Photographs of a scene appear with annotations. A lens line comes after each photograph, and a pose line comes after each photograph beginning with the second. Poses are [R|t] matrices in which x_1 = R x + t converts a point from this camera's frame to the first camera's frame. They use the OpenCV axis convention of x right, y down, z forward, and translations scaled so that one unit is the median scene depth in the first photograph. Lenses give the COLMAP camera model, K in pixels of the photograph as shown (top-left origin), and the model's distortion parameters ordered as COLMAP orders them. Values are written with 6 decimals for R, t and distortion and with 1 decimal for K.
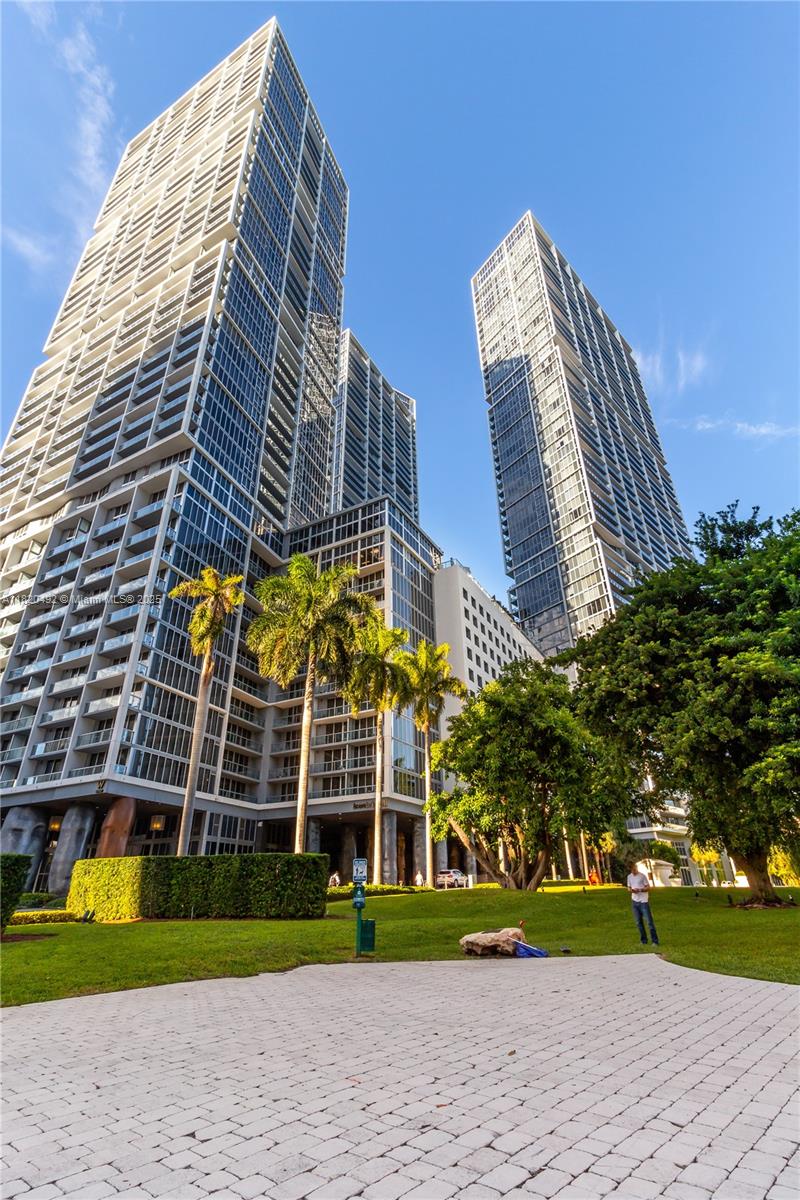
lens RADIAL K [[562.9, 0, 398.7], [0, 562.9, 602.0], [0, 0, 1]] dist [-0.000969, 0.000010]
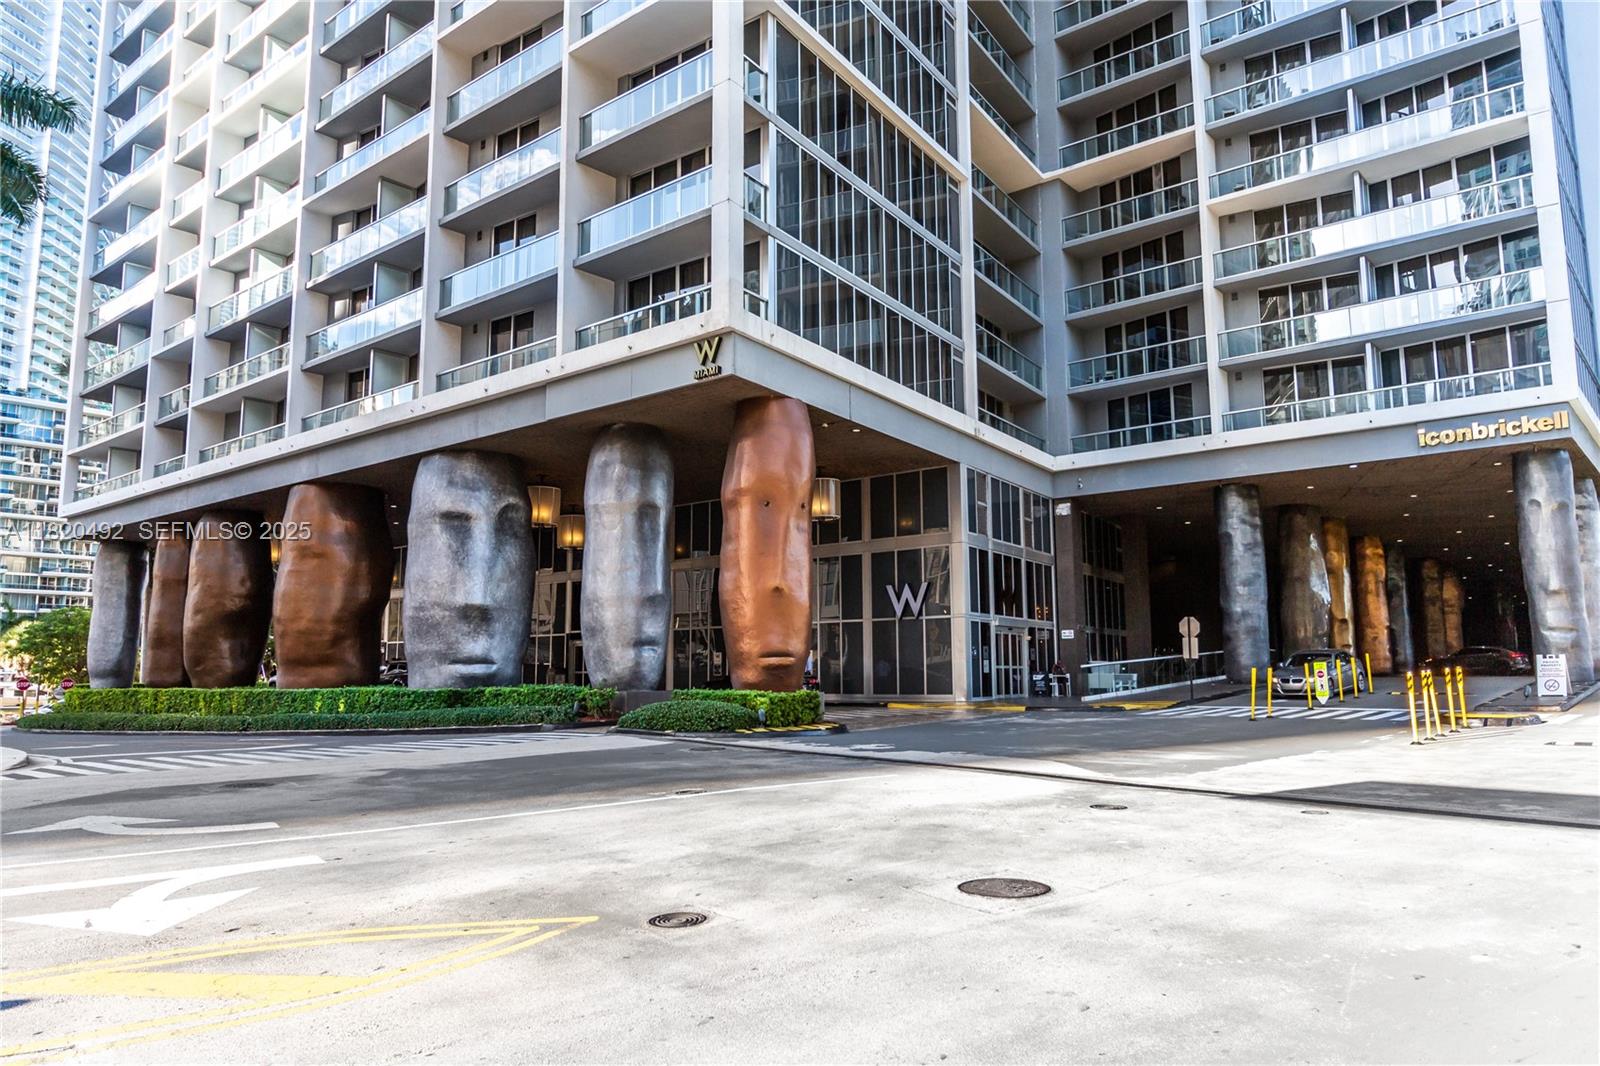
lens RADIAL K [[1101.8, 0, 799.0], [0, 1101.8, 530.8], [0, 0, 1]] dist [-0.007284, -0.000677]
pose [[0.982237, -0.018701, -0.186708, -0.349913], [0.080654, 0.940493, 0.330104, 0.210531], [0.169425, -0.339299, 0.925295, 0.417348]]
